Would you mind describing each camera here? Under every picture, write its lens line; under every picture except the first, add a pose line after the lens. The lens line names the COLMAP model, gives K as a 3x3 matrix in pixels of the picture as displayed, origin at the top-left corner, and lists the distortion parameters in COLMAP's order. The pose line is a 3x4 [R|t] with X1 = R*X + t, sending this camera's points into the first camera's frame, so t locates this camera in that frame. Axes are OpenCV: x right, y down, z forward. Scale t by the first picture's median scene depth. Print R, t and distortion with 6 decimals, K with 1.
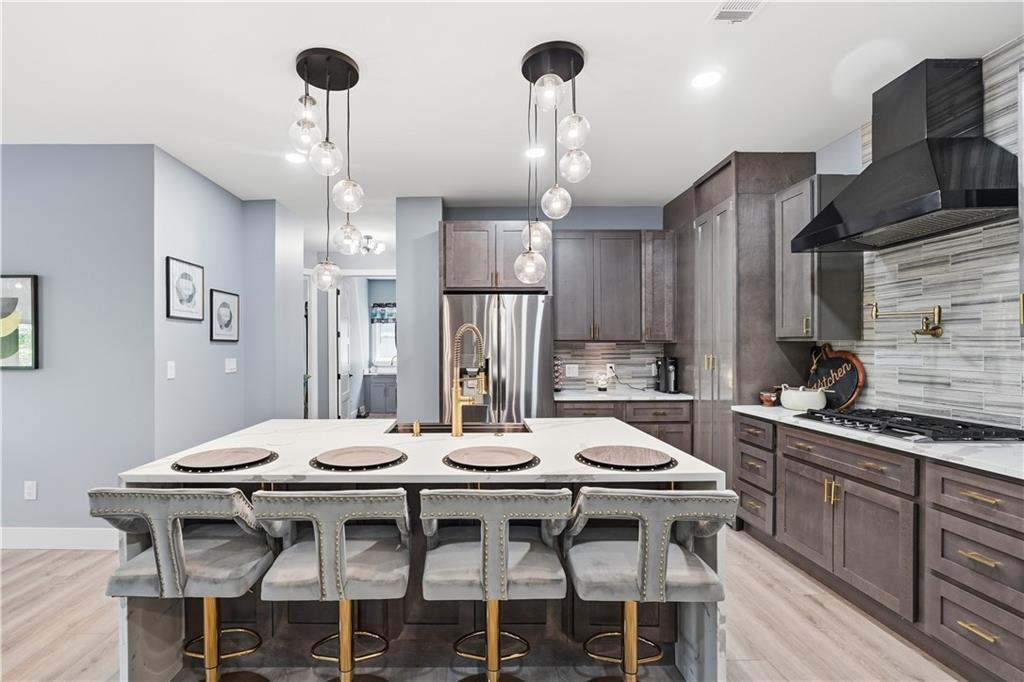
lens RADIAL K [[462.0, 0, 465.0], [0, 462.0, 347.3], [0, 0, 1]] dist [-0.012438, 0.001815]
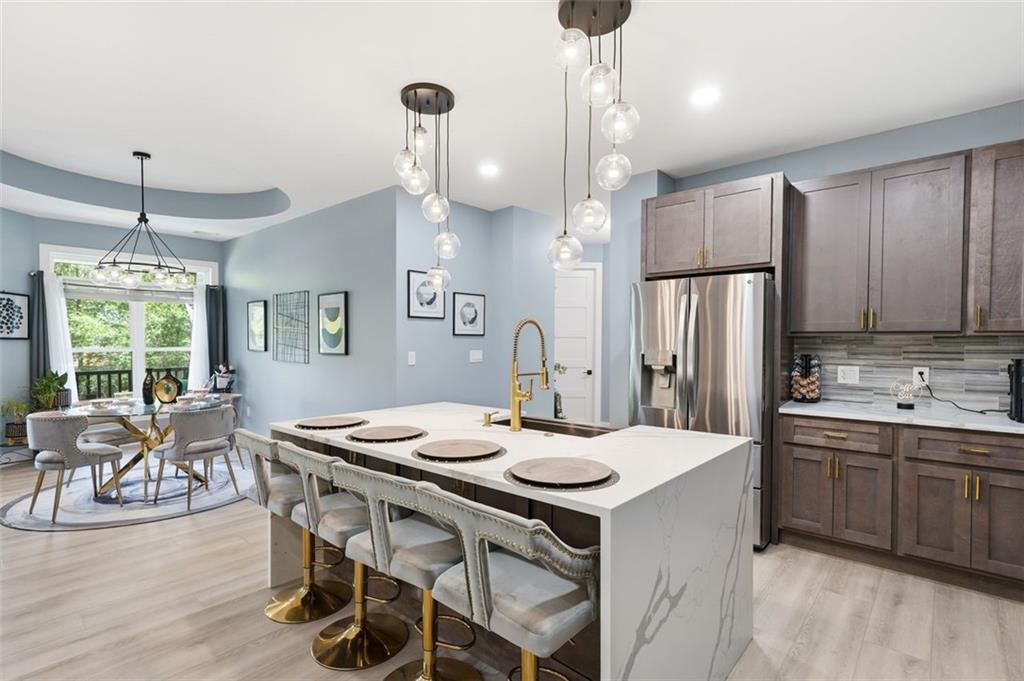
lens RADIAL K [[492.2, 0, 507.5], [0, 492.2, 347.5], [0, 0, 1]] dist [0.021724, 0.001310]
pose [[0.763911, 0.012241, -0.645206, 0.469445], [-0.001459, 0.999850, 0.017242, -0.005305], [0.645320, -0.012230, 0.763814, 0.128960]]
